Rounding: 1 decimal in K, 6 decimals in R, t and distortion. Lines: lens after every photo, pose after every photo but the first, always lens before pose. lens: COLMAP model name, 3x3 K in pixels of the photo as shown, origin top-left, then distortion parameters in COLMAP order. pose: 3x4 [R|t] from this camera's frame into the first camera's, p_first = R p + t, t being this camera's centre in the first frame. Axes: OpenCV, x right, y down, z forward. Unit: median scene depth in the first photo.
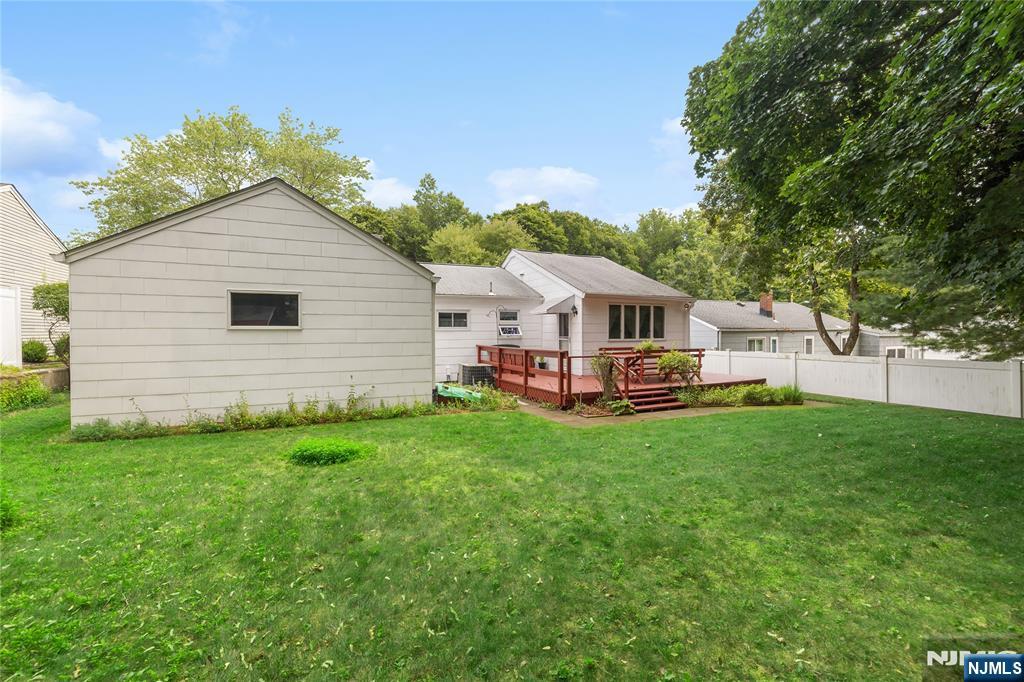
lens RADIAL K [[441.6, 0, 512.2], [0, 441.6, 338.8], [0, 0, 1]] dist [-0.000462, -0.000408]
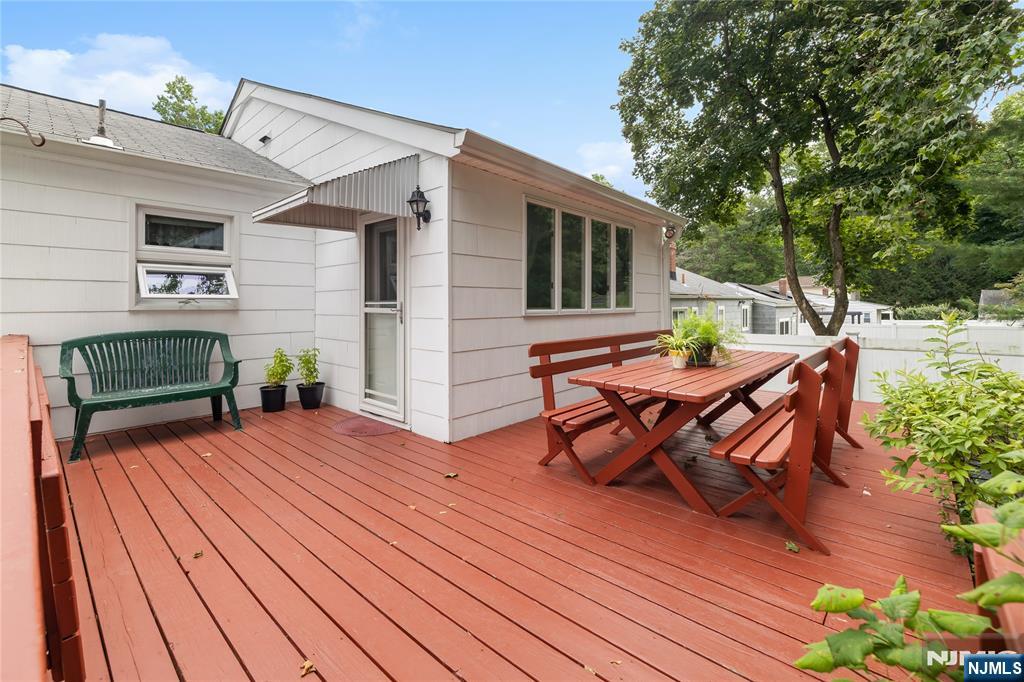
lens RADIAL K [[441.6, 0, 512.7], [0, 441.6, 307.3], [0, 0, 1]] dist [-0.000462, -0.000408]
pose [[0.919679, -0.000452, 0.392672, 0.081488], [0.004608, 0.999943, -0.009641, 0.001965], [-0.392645, 0.010676, 0.919628, 0.689505]]
